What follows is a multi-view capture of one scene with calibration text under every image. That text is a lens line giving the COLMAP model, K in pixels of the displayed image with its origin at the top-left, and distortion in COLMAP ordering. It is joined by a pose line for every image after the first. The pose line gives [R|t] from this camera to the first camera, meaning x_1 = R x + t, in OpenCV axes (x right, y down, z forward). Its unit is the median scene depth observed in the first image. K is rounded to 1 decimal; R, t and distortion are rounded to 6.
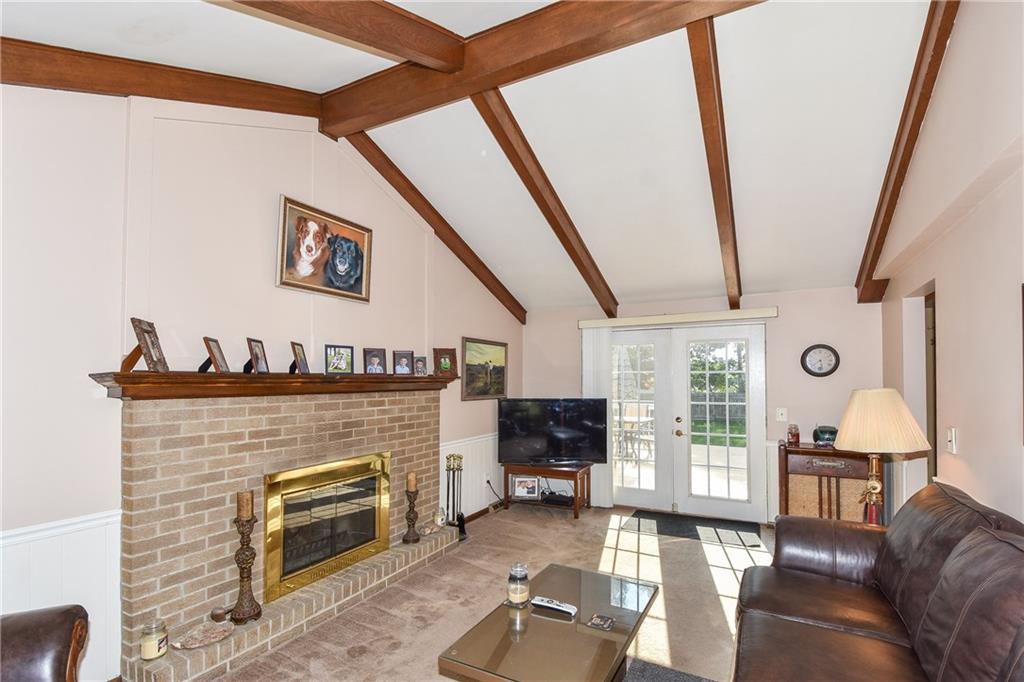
lens RADIAL K [[454.8, 0, 549.2], [0, 454.8, 372.7], [0, 0, 1]] dist [0.012426, -0.005353]
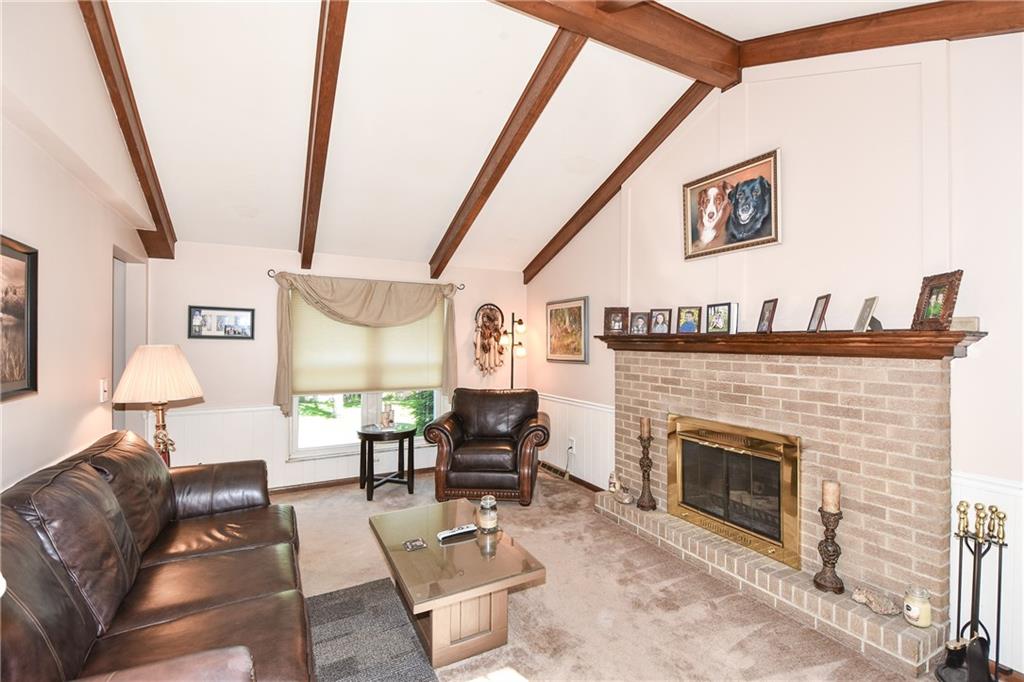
lens RADIAL K [[454.8, 0, 514.8], [0, 454.8, 339.0], [0, 0, 1]] dist [0.012426, -0.005353]
pose [[-0.592277, -0.001460, -0.805733, 0.573296], [0.014000, 0.999829, -0.012103, 0.020599], [0.805613, -0.018449, -0.592155, 1.213063]]
